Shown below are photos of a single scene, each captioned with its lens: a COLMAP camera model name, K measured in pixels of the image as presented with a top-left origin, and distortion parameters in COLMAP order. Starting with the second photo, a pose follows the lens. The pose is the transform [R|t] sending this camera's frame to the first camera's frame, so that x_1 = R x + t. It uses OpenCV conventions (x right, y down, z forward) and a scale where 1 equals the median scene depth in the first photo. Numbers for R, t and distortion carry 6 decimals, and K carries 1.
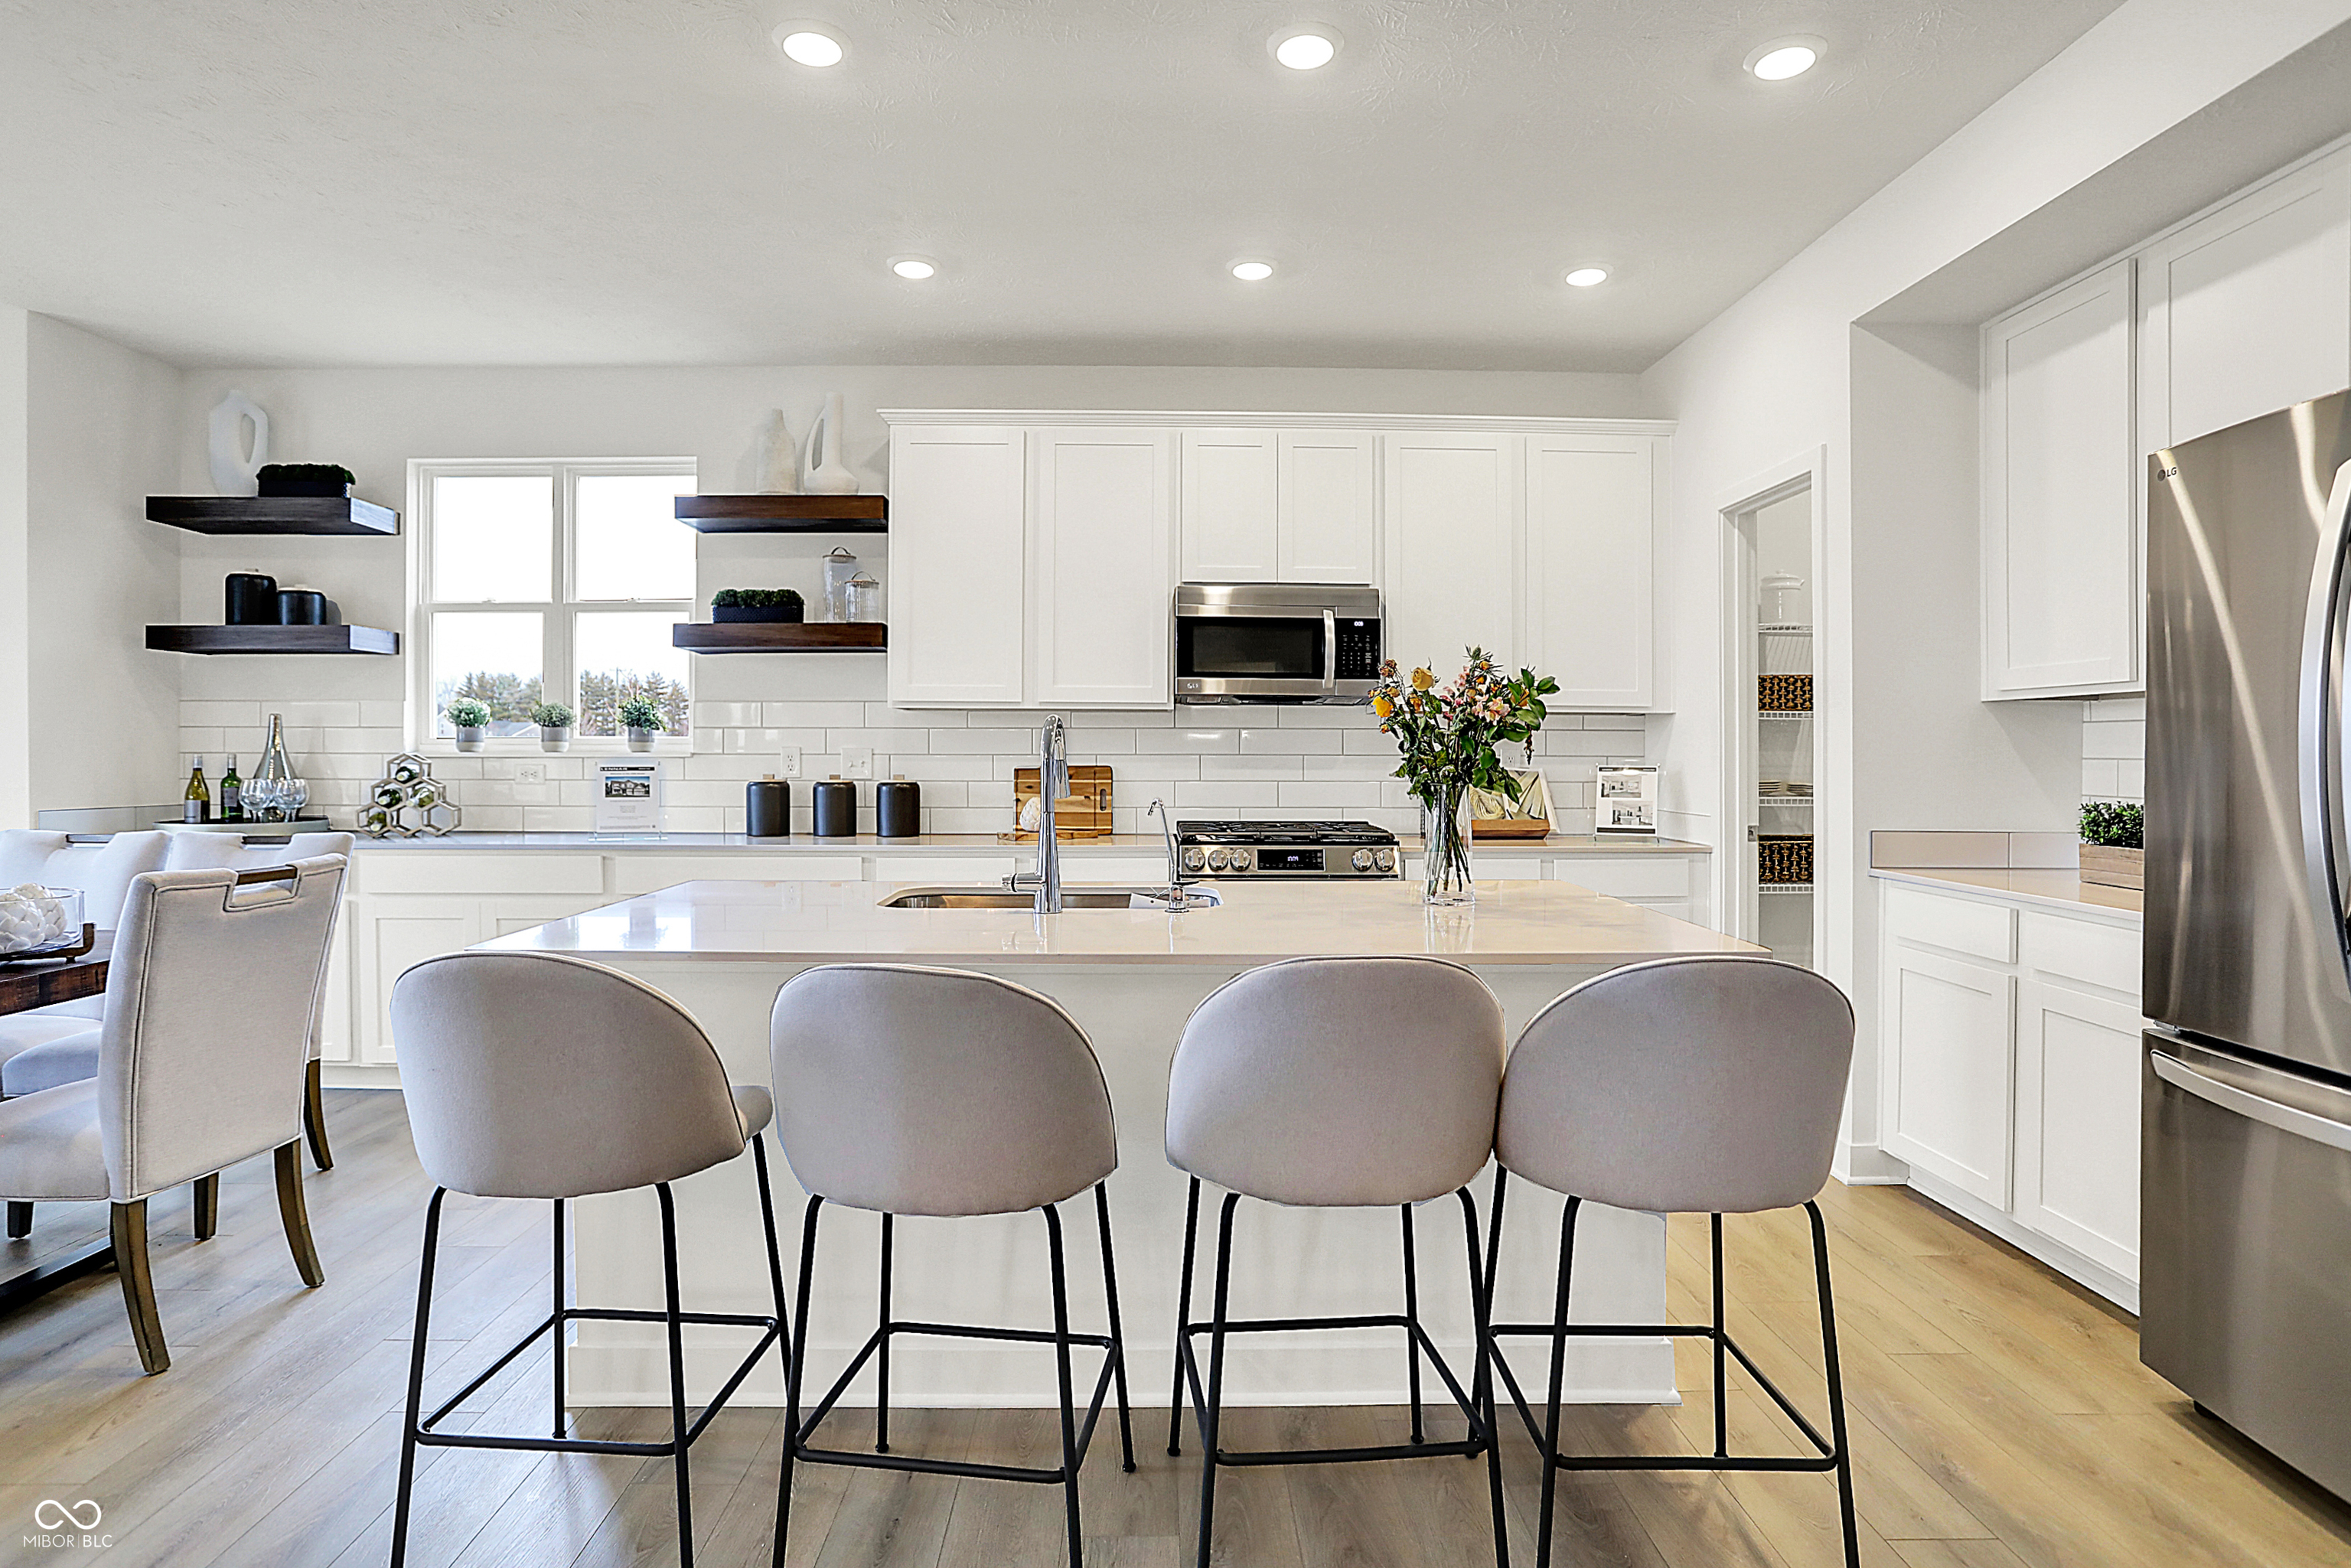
lens RADIAL K [[1216.8, 0, 1205.0], [0, 1216.8, 739.3], [0, 0, 1]] dist [-0.000620, 0.000691]
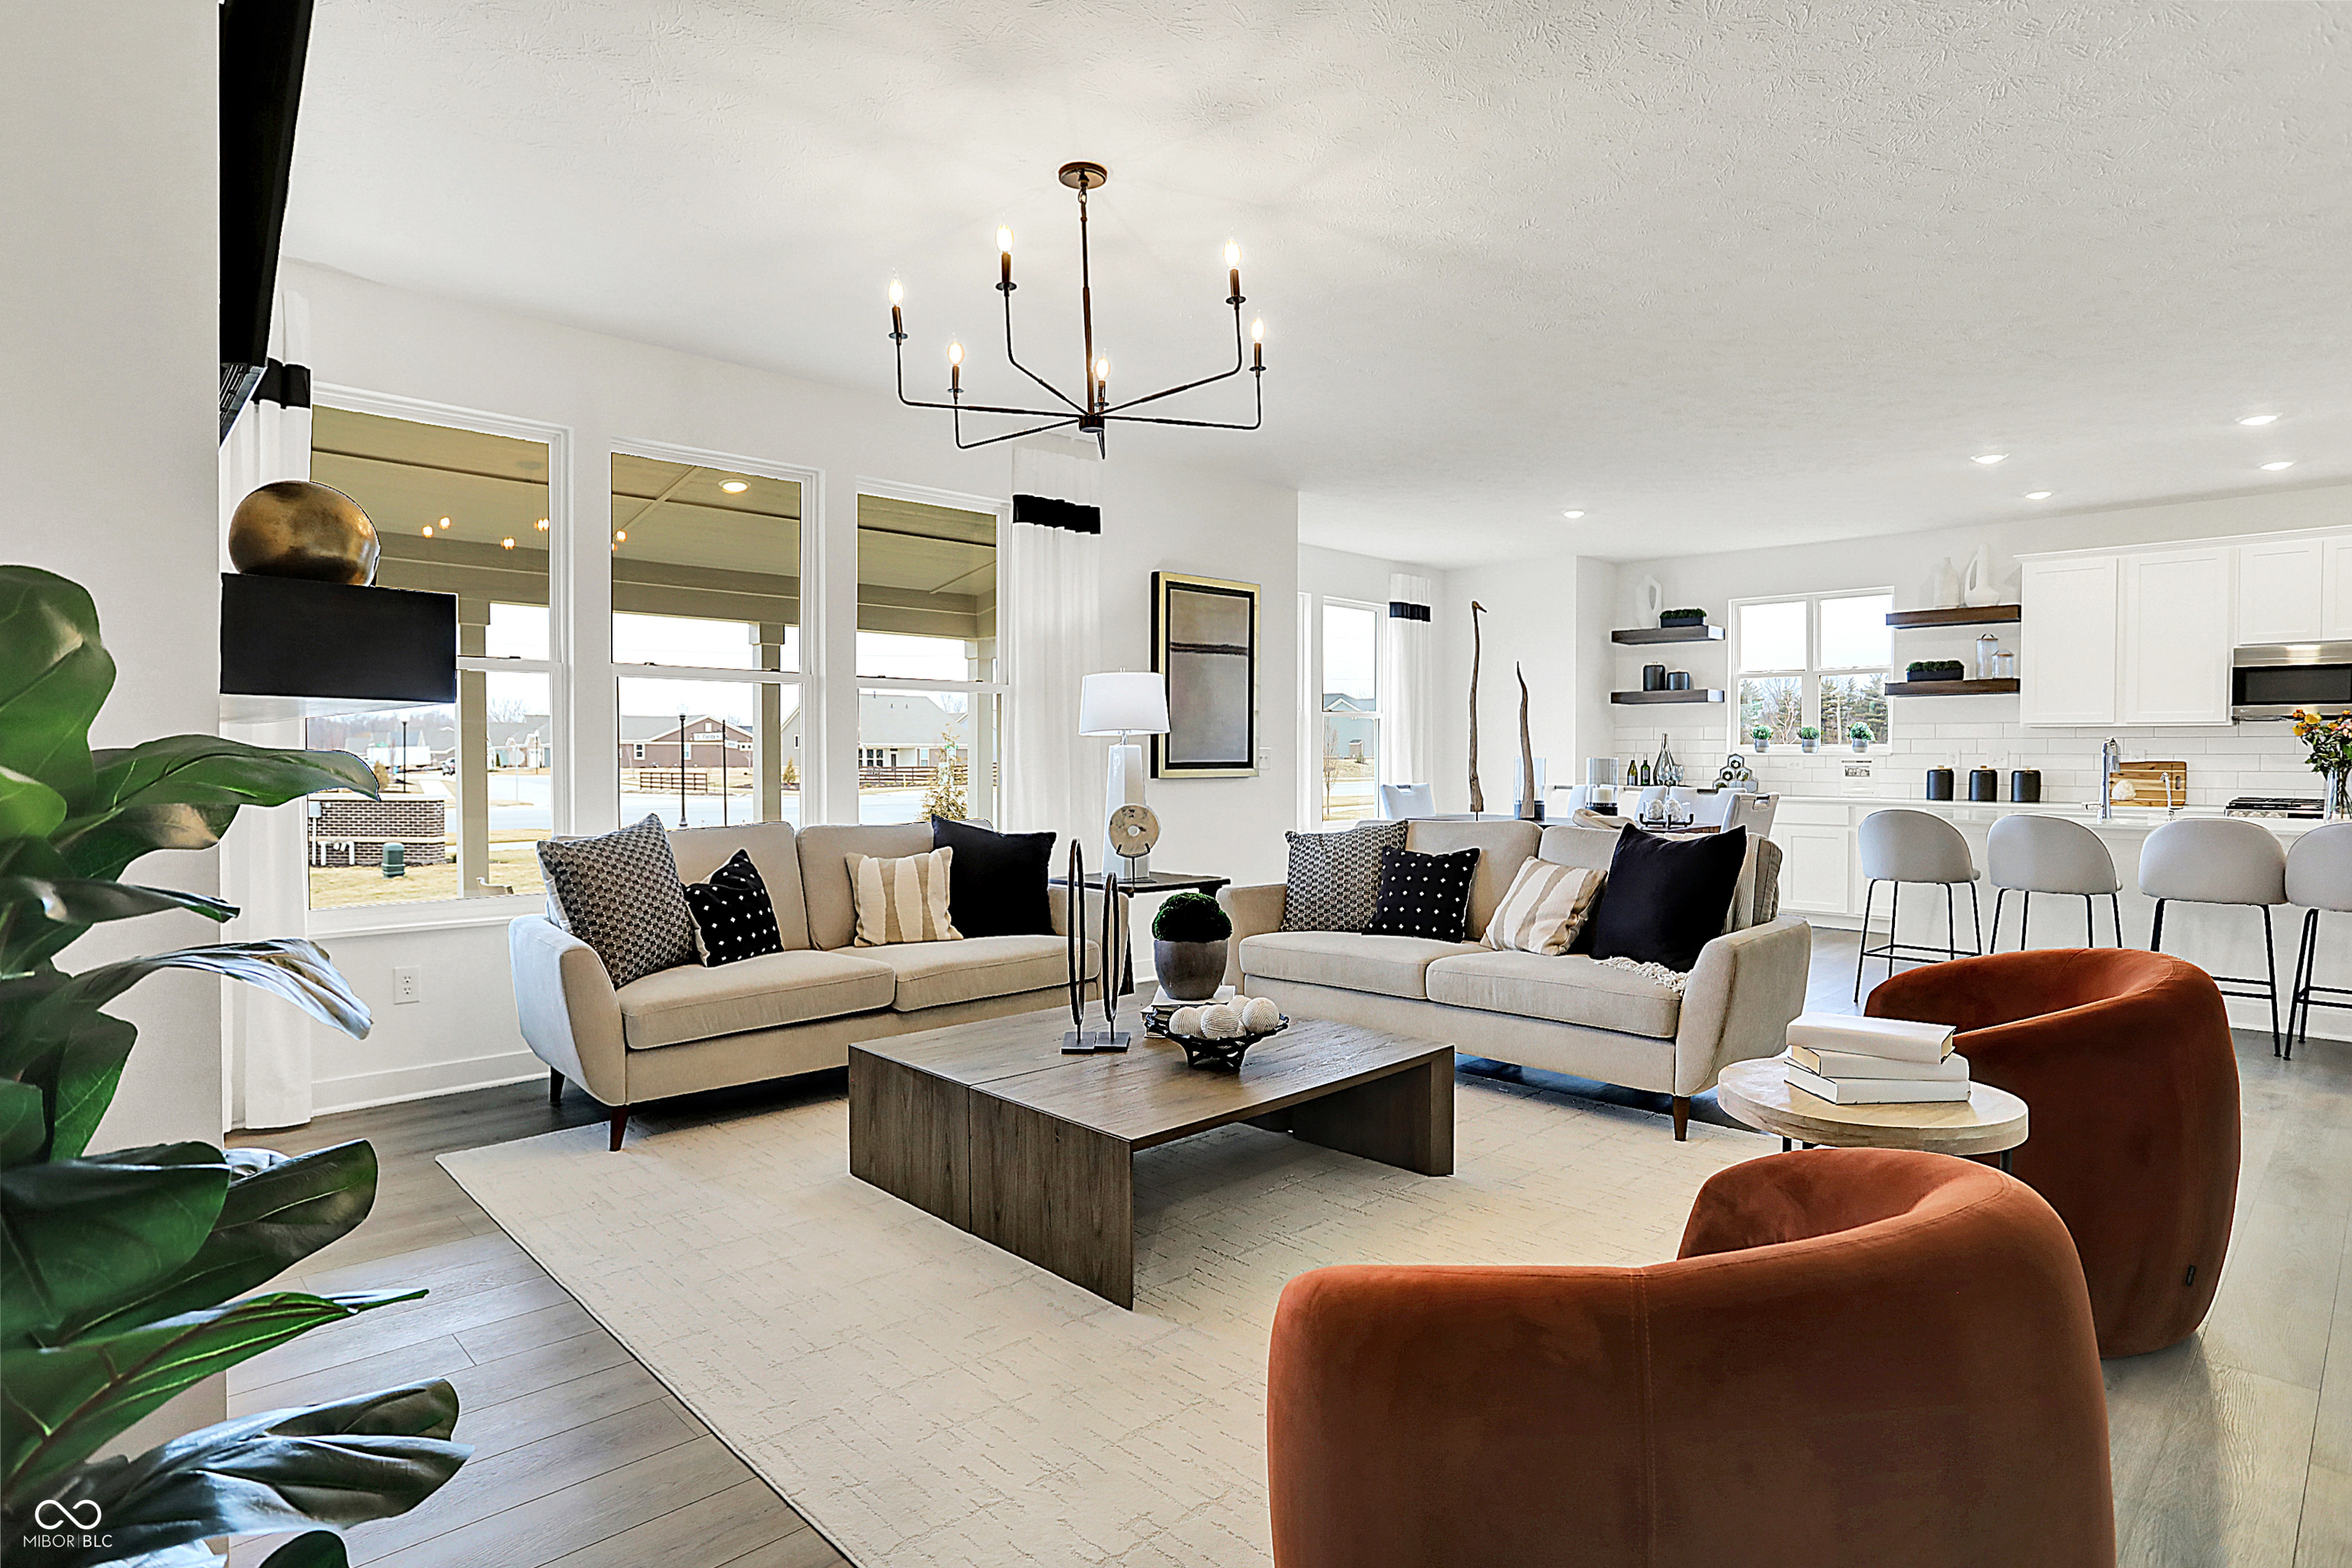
lens RADIAL K [[1238.9, 0, 1176.0], [0, 1238.9, 784.0], [0, 0, 1]] dist [-0.005506, -0.000094]
pose [[0.666137, 0.018580, -0.745598, 0.246746], [0.007012, 0.999489, 0.031172, -0.007488], [0.745796, -0.025993, 0.665667, -1.046236]]
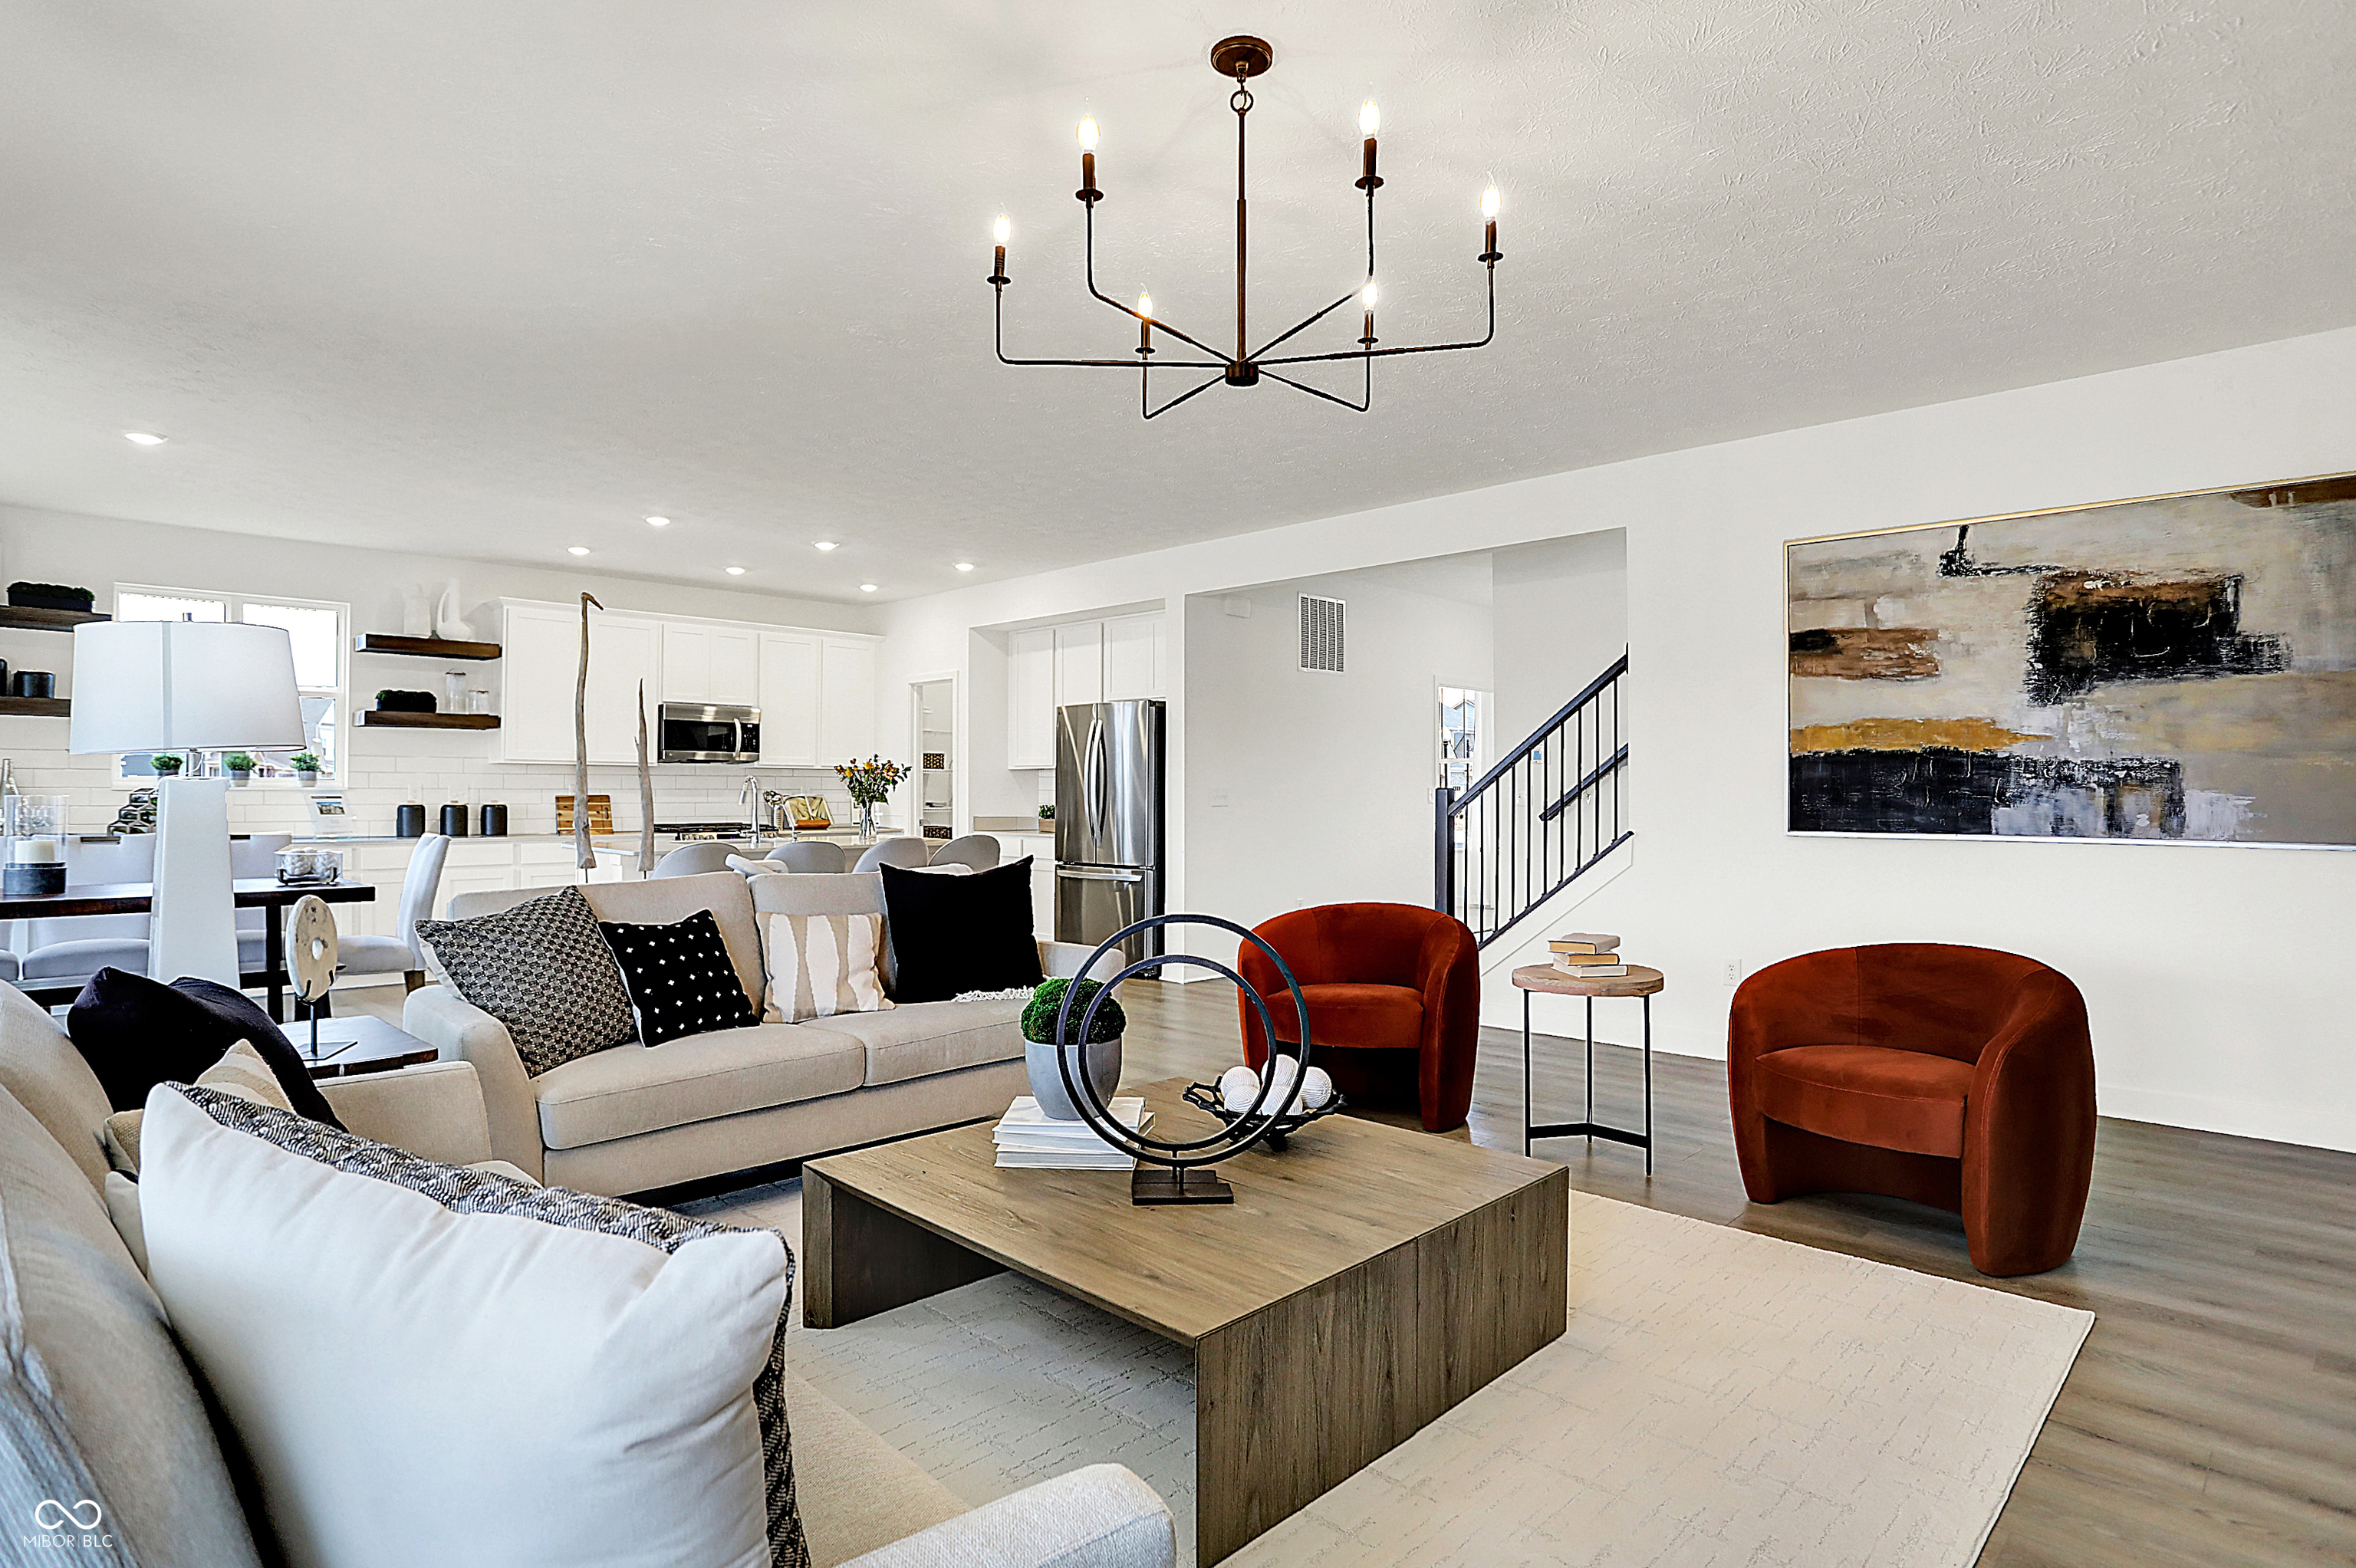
lens RADIAL K [[1240.8, 0, 1178.0], [0, 1240.8, 784.0], [0, 0, 1]] dist [-0.005506, -0.000094]
pose [[0.721347, 0.004289, 0.692561, -0.783370], [-0.010143, 0.999939, 0.004372, -0.012218], [-0.692500, -0.010179, 0.721346, -0.983895]]
